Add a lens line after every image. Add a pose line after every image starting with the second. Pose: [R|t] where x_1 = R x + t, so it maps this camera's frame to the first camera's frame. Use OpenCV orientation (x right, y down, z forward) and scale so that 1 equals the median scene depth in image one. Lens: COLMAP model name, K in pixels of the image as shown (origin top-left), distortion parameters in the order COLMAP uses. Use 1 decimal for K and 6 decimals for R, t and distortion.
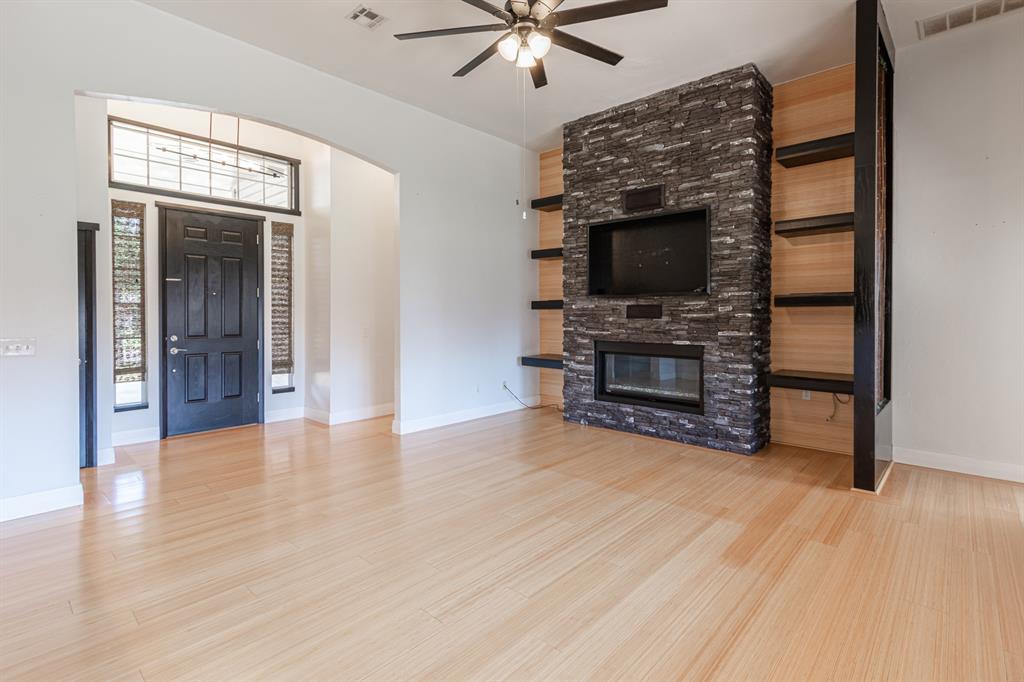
lens RADIAL K [[465.3, 0, 510.6], [0, 465.3, 323.4], [0, 0, 1]] dist [0.000958, 0.000233]
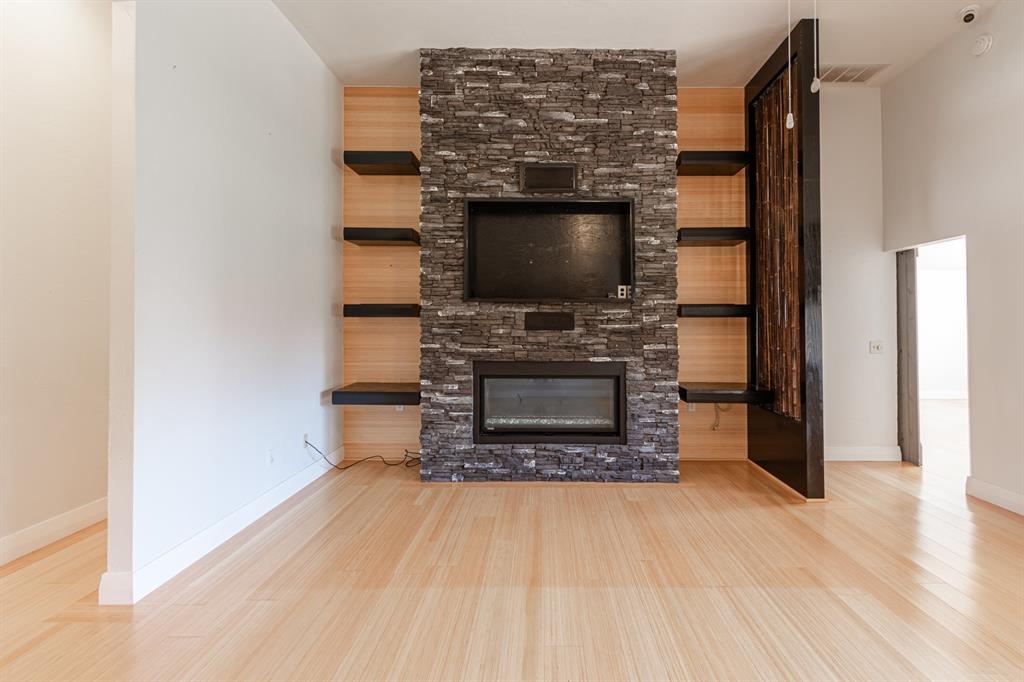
lens RADIAL K [[482.8, 0, 560.1], [0, 482.8, 319.6], [0, 0, 1]] dist [0.004394, 0.000256]
pose [[0.742314, 0.005679, 0.670028, -0.238815], [0.011397, 0.999712, -0.021100, -0.010773], [-0.669955, 0.023299, 0.742036, 0.383444]]
